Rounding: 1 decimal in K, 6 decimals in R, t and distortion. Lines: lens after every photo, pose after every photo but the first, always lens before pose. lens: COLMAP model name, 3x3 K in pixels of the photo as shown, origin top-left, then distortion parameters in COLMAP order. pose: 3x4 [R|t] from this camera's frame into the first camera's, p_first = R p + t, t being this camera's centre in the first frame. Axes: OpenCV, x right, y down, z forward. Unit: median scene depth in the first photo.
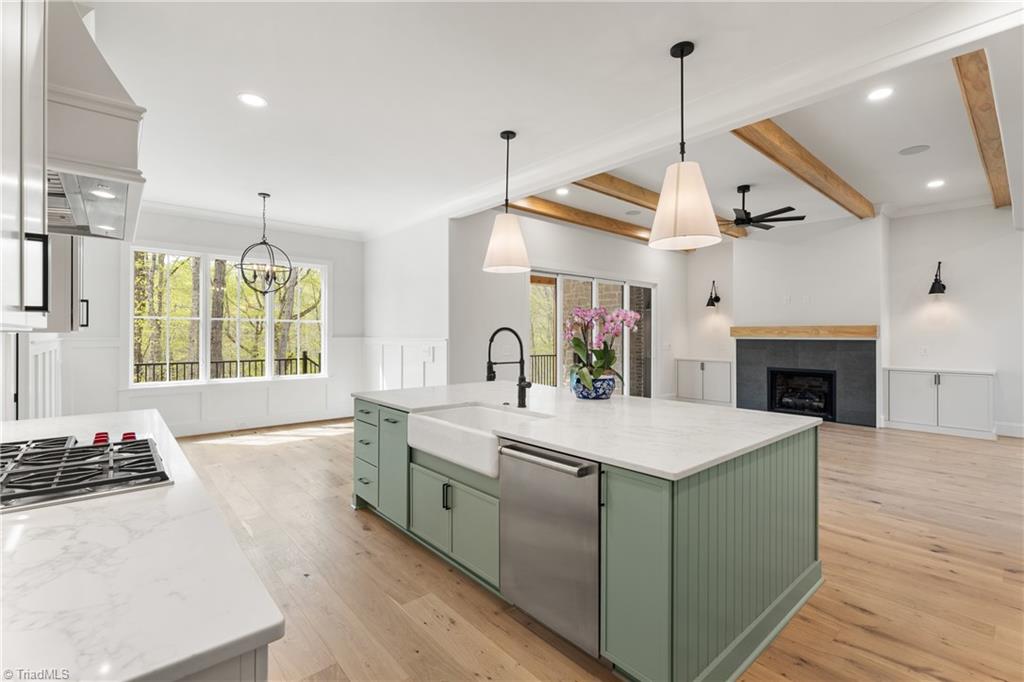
lens RADIAL K [[459.2, 0, 512.2], [0, 459.2, 334.1], [0, 0, 1]] dist [0.000545, 0.000011]
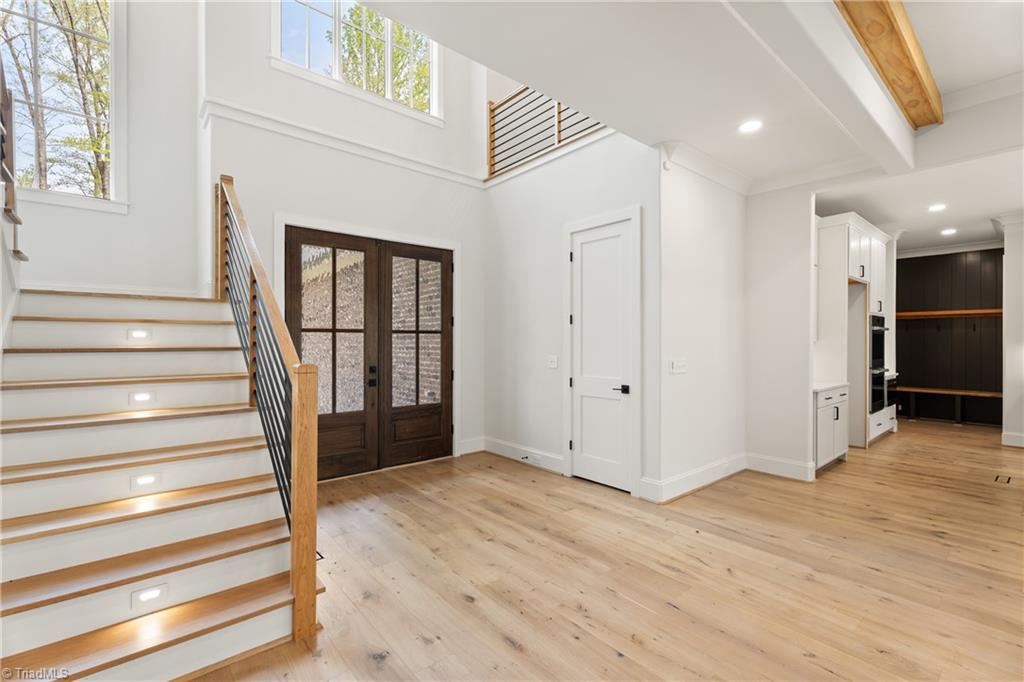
lens RADIAL K [[450.5, 0, 512.0], [0, 450.5, 341.0], [0, 0, 1]] dist [0.000407, -0.000021]
pose [[-0.999877, 0.000163, 0.015700, 1.607819], [0.000127, 0.999997, -0.002295, 0.005897], [-0.015701, -0.002292, -0.999874, 1.741797]]
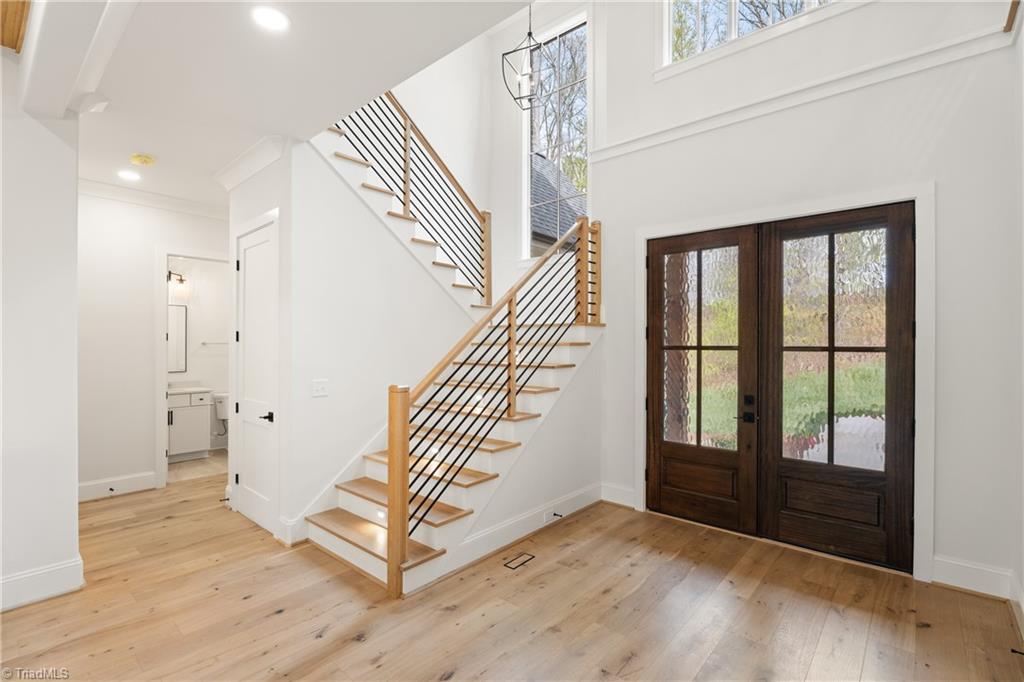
lens RADIAL K [[467.8, 0, 510.3], [0, 467.8, 344.1], [0, 0, 1]] dist [-0.016308, 0.000145]
pose [[-0.139438, 0.001019, 0.990230, 1.129016], [-0.006230, 0.999979, -0.001906, -0.028238], [-0.990211, -0.006435, -0.139429, 1.126868]]
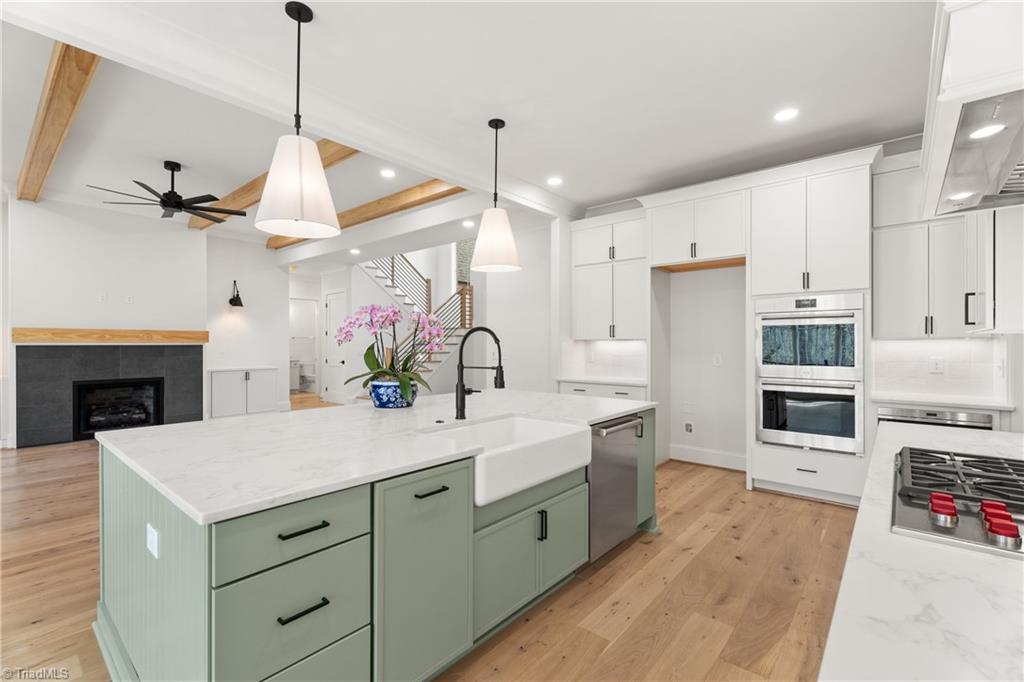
lens RADIAL K [[450.5, 0, 512.0], [0, 450.5, 341.0], [0, 0, 1]] dist [0.000407, -0.000021]
pose [[-0.147395, 0.003077, 0.989073, -0.717737], [-0.002116, 0.999992, -0.003427, 0.012365], [-0.989075, -0.002598, -0.147387, 0.883701]]
